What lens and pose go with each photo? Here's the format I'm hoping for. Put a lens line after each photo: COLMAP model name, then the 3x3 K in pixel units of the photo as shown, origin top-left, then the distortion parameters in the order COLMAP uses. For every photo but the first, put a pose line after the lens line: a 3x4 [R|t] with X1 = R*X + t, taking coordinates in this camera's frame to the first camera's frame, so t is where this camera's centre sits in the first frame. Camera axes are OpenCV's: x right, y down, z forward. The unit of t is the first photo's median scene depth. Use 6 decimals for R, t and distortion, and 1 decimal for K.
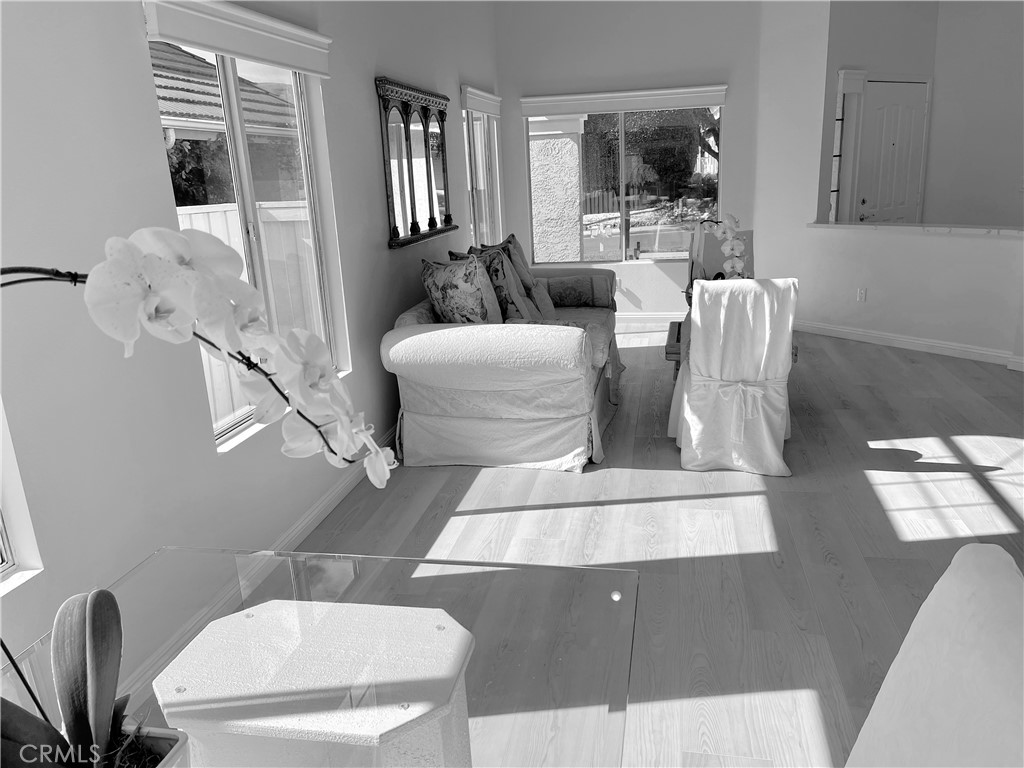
lens RADIAL K [[774.8, 0, 513.5], [0, 774.8, 385.2], [0, 0, 1]] dist [0.065602, -0.078828]
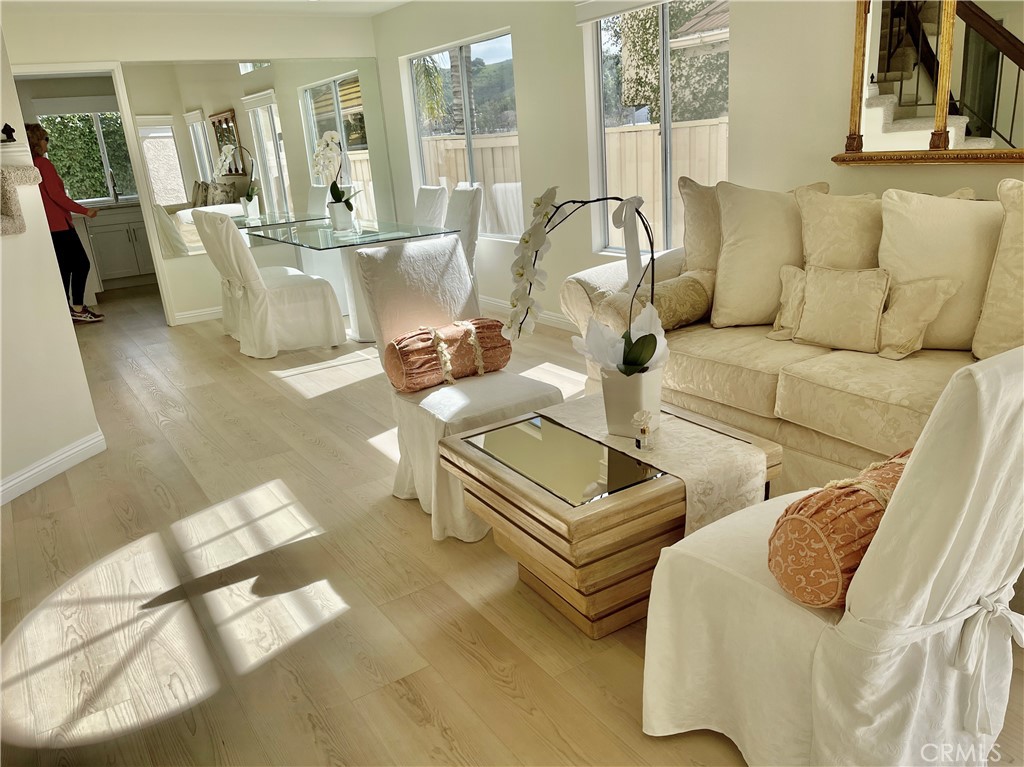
lens RADIAL K [[774.8, 0, 511.2], [0, 774.8, 383.4], [0, 0, 1]] dist [0.065602, -0.078828]
pose [[-0.739175, 0.294010, -0.605952, 0.439762], [-0.071610, 0.860282, 0.504765, -0.244445], [0.669696, 0.416502, -0.614845, 0.914751]]
